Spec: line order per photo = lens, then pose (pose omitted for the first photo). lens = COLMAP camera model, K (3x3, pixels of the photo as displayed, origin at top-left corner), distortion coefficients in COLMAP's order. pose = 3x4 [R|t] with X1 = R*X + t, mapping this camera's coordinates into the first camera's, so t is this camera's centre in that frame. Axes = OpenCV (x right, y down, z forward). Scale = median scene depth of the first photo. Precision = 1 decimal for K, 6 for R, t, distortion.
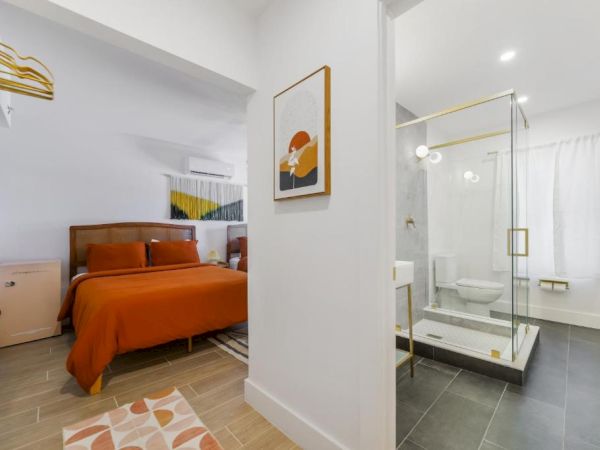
lens RADIAL K [[261.0, 0, 297.7], [0, 261.0, 223.7], [0, 0, 1]] dist [-0.010628, 0.000027]
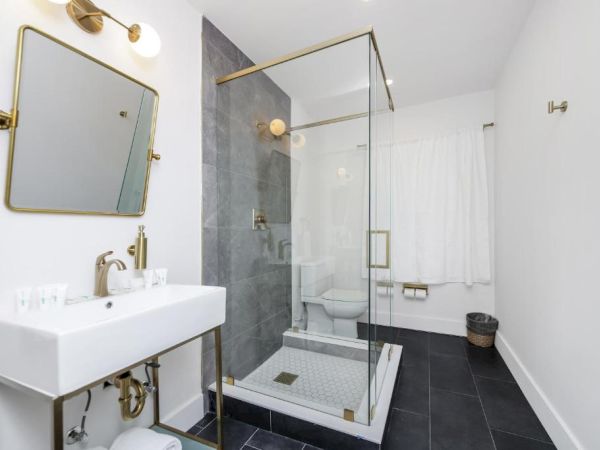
lens RADIAL K [[261.0, 0, 297.7], [0, 261.0, 223.7], [0, 0, 1]] dist [-0.010628, 0.000027]
pose [[0.936738, 0.007797, 0.349944, 0.270942], [-0.005977, 0.999962, -0.006280, 0.003351], [-0.349980, 0.003791, 0.936750, 0.276675]]
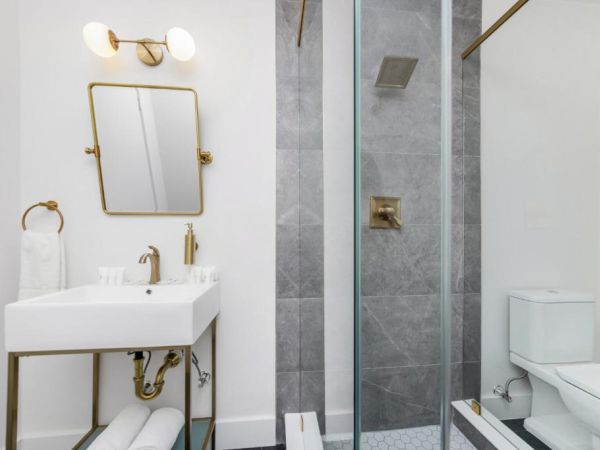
lens RADIAL K [[272.2, 0, 301.3], [0, 272.2, 219.6], [0, 0, 1]] dist [-0.002457, -0.000220]
pose [[0.797767, -0.000460, -0.602966, 0.610146], [0.007581, 0.999928, 0.009267, -0.004127], [0.602919, -0.011964, 0.797713, 0.500580]]
